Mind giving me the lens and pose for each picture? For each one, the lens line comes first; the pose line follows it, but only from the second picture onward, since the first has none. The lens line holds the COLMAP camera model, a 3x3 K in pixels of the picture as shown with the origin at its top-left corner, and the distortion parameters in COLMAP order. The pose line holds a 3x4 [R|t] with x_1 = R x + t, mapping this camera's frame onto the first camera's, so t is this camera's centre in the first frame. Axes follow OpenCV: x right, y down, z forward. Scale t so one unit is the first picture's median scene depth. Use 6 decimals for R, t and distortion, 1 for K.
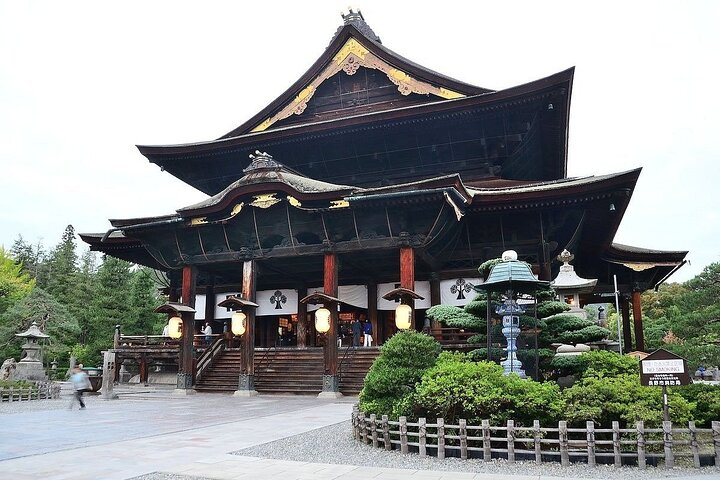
lens RADIAL K [[533.6, 0, 360.5], [0, 533.6, 272.1], [0, 0, 1]] dist [-0.106578, 0.001466]
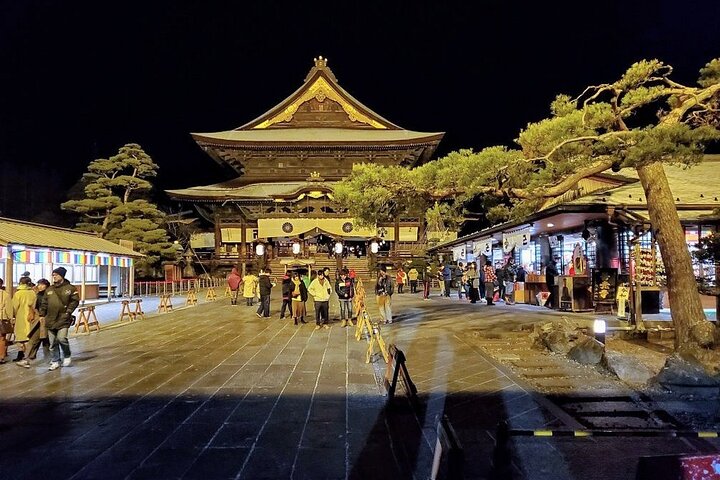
lens RADIAL K [[615.7, 0, 358.8], [0, 615.7, 274.6], [0, 0, 1]] dist [0.057563, 0.000459]
pose [[0.935040, -0.003092, 0.354529, -0.675642], [-0.059295, 0.984514, 0.164972, -0.174454], [-0.349549, -0.175277, 0.920377, -1.092159]]
